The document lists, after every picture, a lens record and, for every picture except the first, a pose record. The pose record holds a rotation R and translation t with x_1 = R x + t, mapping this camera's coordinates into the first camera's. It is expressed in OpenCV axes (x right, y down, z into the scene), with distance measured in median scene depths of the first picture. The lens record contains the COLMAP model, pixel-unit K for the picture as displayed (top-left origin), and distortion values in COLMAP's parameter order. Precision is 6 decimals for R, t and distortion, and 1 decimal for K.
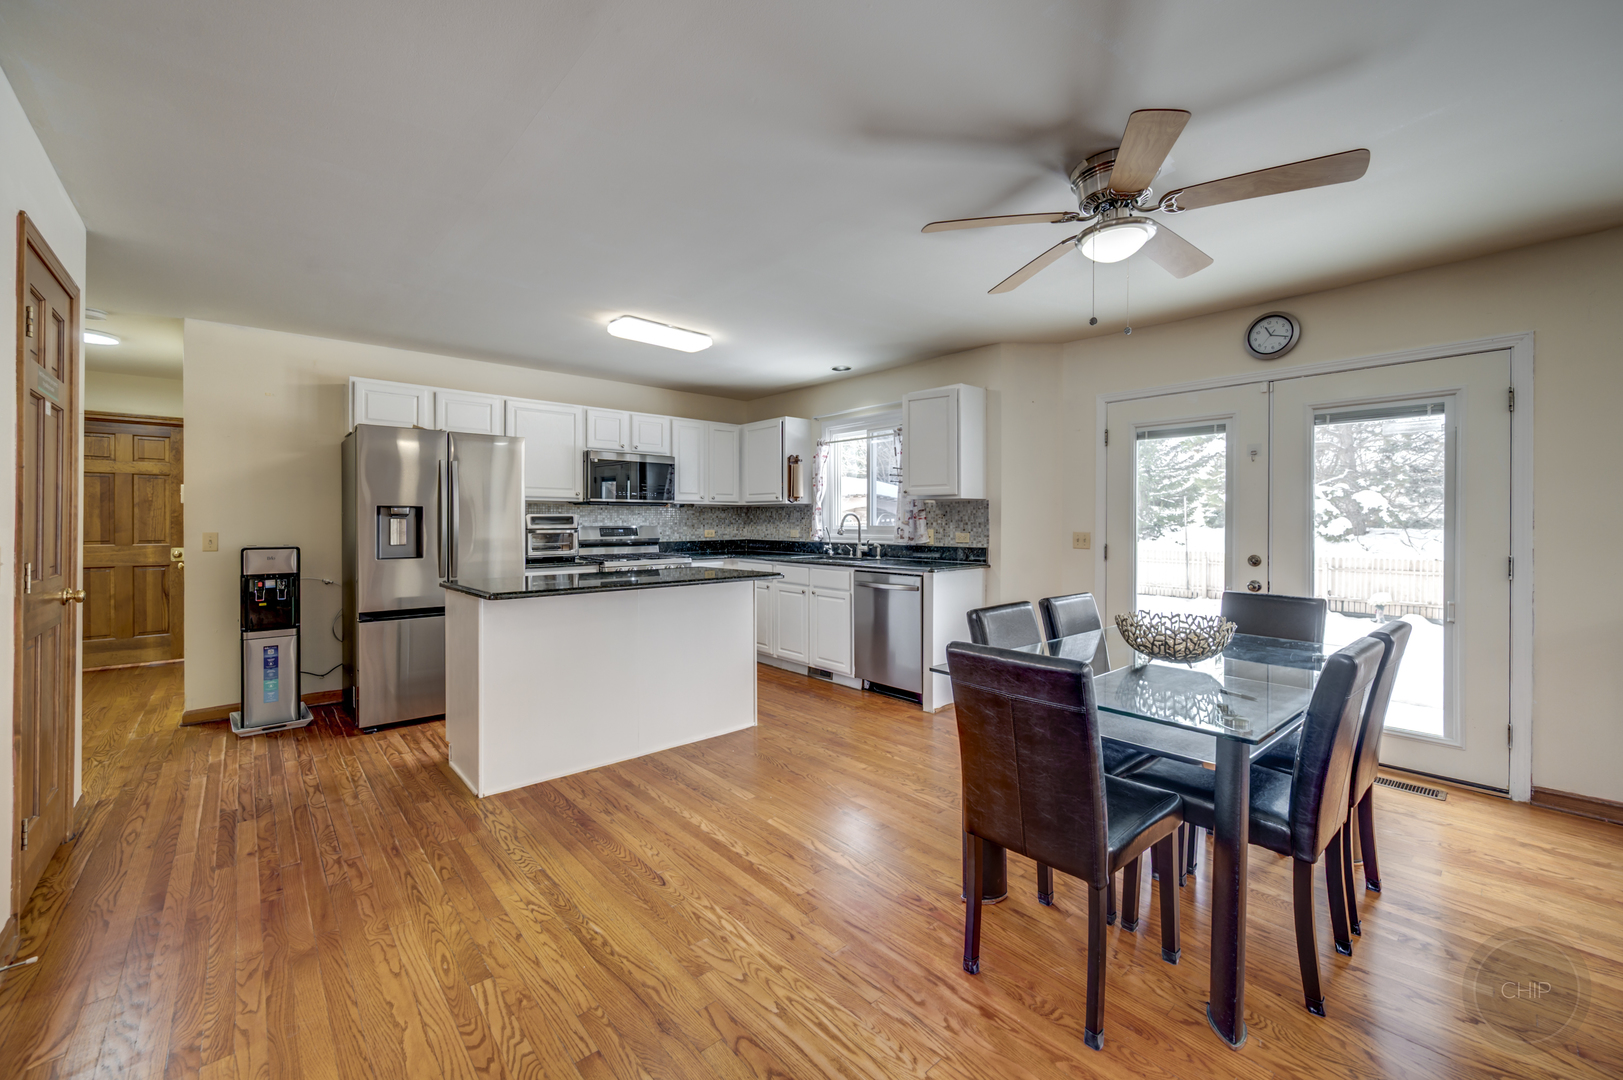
lens RADIAL K [[639.8, 0, 800.7], [0, 639.8, 523.5], [0, 0, 1]] dist [-0.001072, -0.000062]
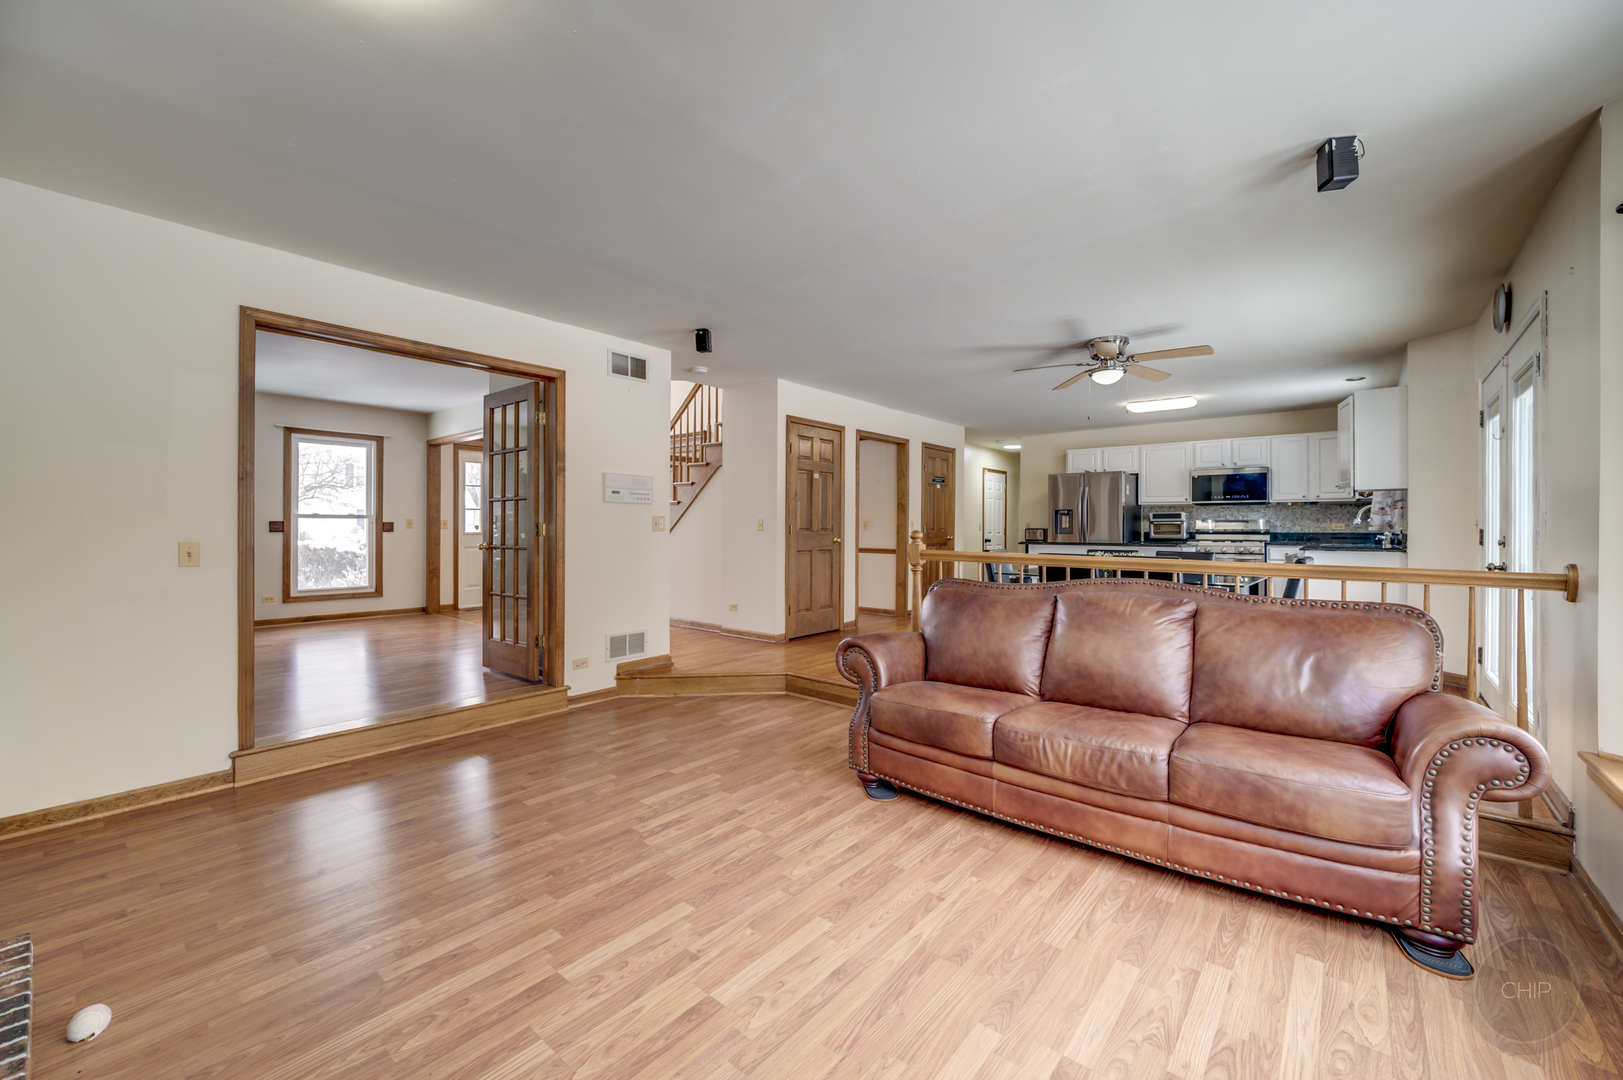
lens RADIAL K [[644.6, 0, 824.0], [0, 644.6, 532.5], [0, 0, 1]] dist [-0.000027, 0.000037]
pose [[0.152797, 0.007297, -0.988231, 1.136180], [-0.007312, 0.999954, 0.006253, 0.033890], [0.988231, 0.006271, 0.152843, -0.118647]]
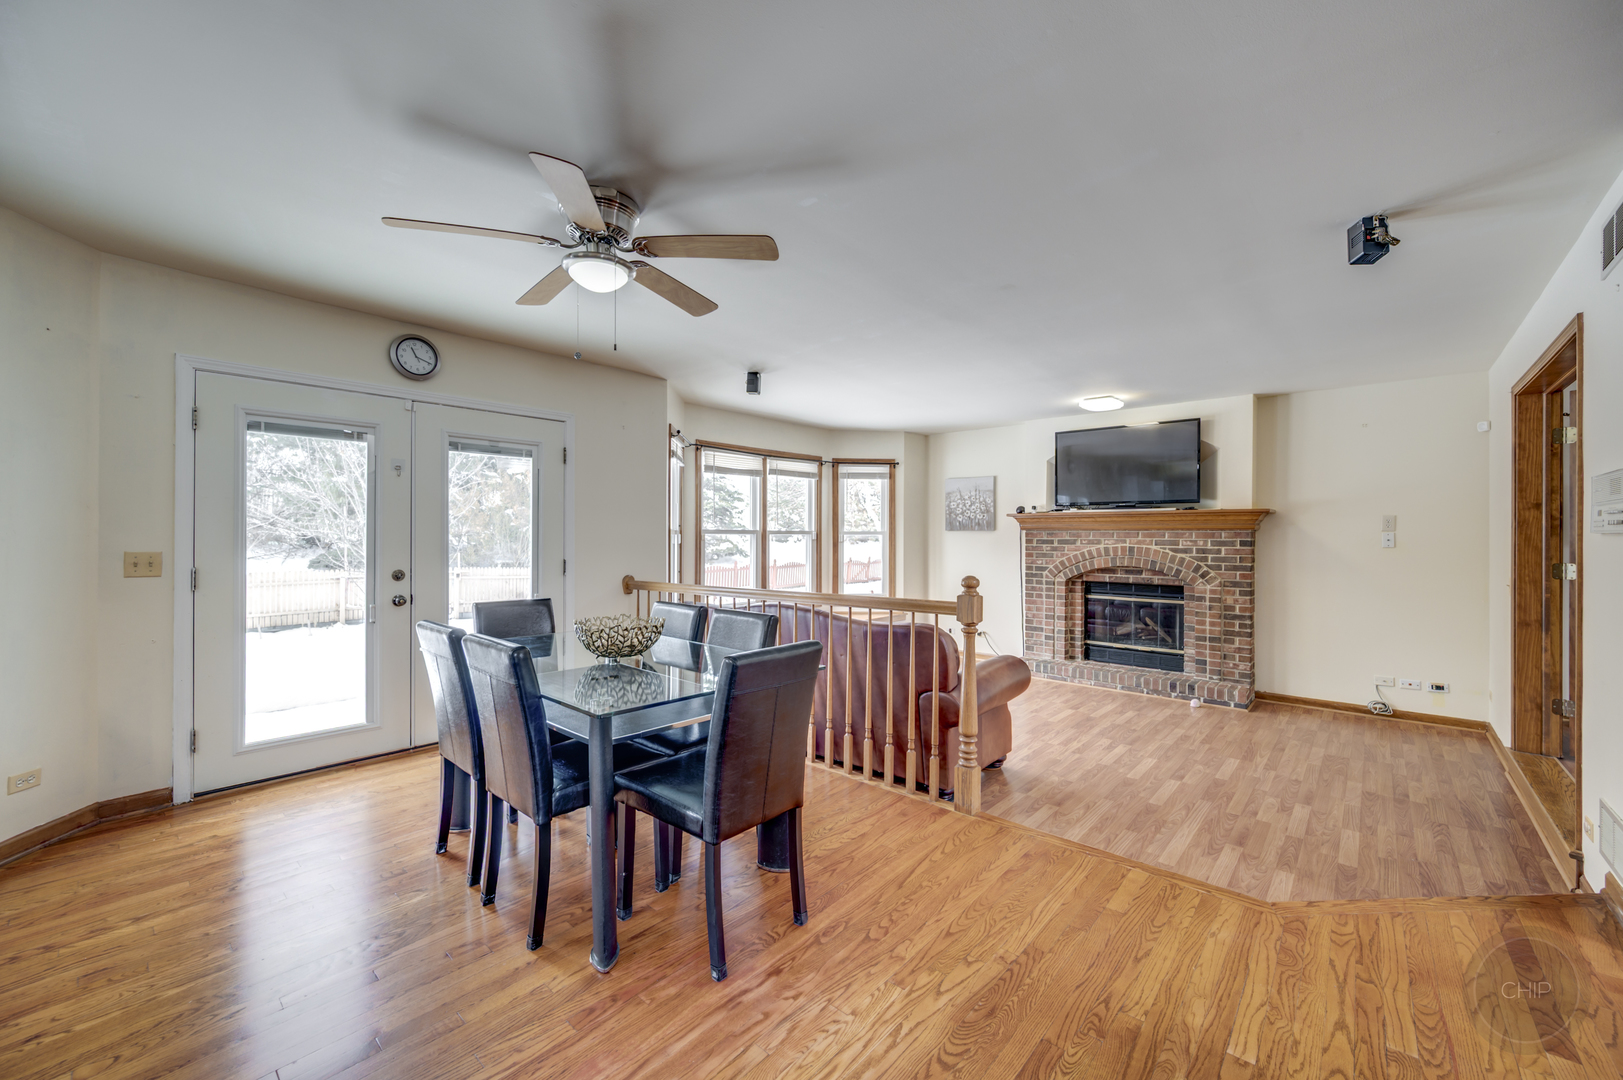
lens RADIAL K [[636.8, 0, 824.5], [0, 636.8, 536.5], [0, 0, 1]] dist [0.000056, 0.000065]
pose [[-0.130283, 0.000455, 0.991477, -0.277583], [0.000754, 1.000000, -0.000359, -0.001503], [-0.991477, 0.000701, -0.130284, 0.351308]]
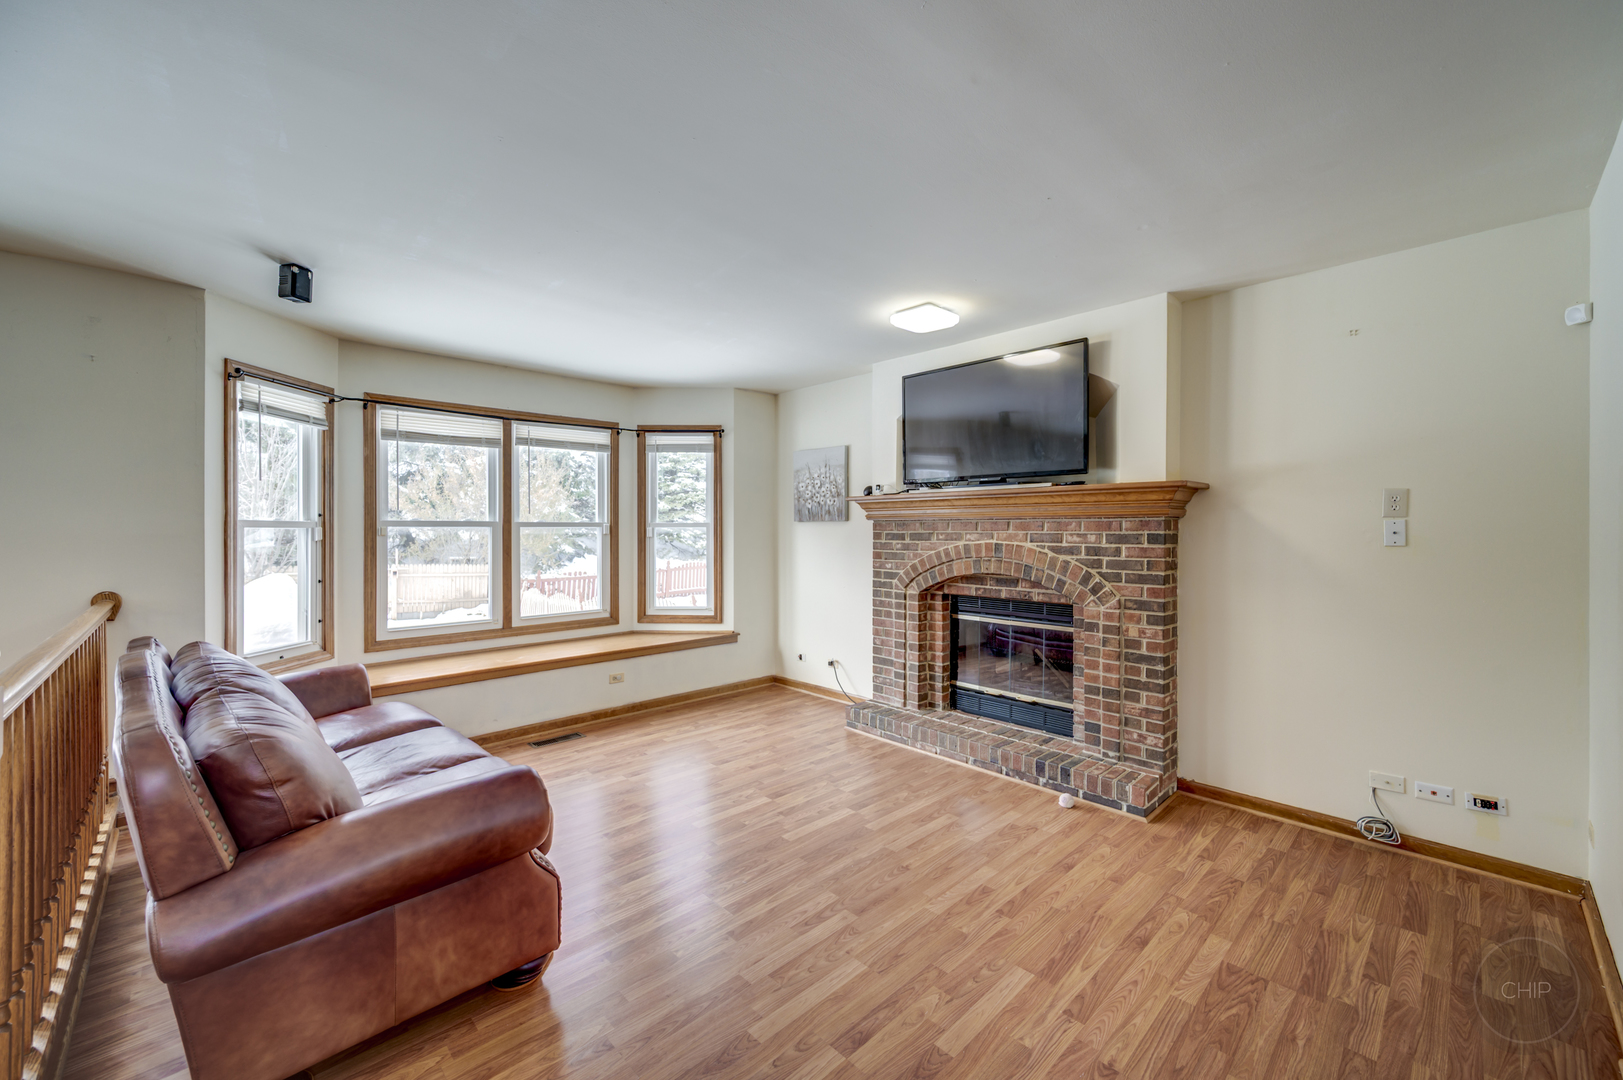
lens RADIAL K [[640.3, 0, 822.0], [0, 640.3, 533.9], [0, 0, 1]] dist [0.000216, 0.000137]
pose [[-0.050585, -0.004888, 0.998708, 0.075177], [0.003997, 0.999979, 0.005097, 0.000491], [-0.998712, 0.004250, -0.050564, -0.145697]]
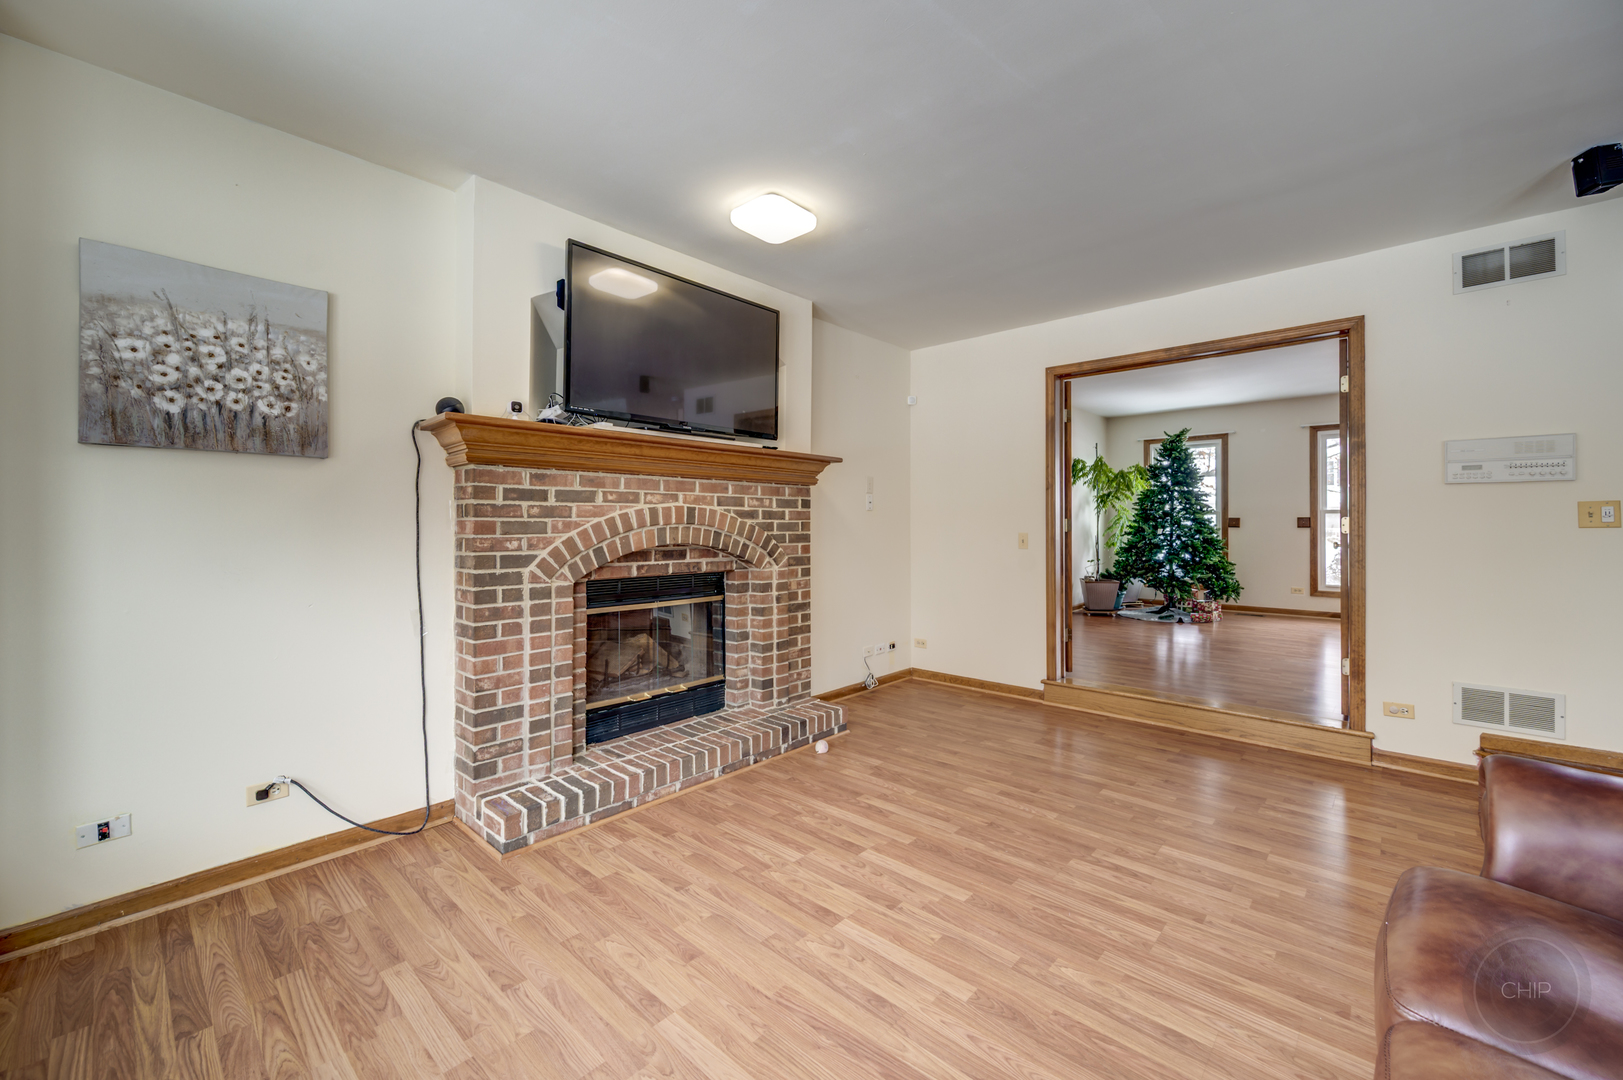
lens RADIAL K [[645.9, 0, 803.1], [0, 645.9, 524.4], [0, 0, 1]] dist [-0.002140, -0.000060]
pose [[-0.995345, 0.001502, -0.096360, 0.841802], [0.001004, 0.999986, 0.005218, 0.033503], [0.096367, 0.005097, -0.995333, 0.291373]]
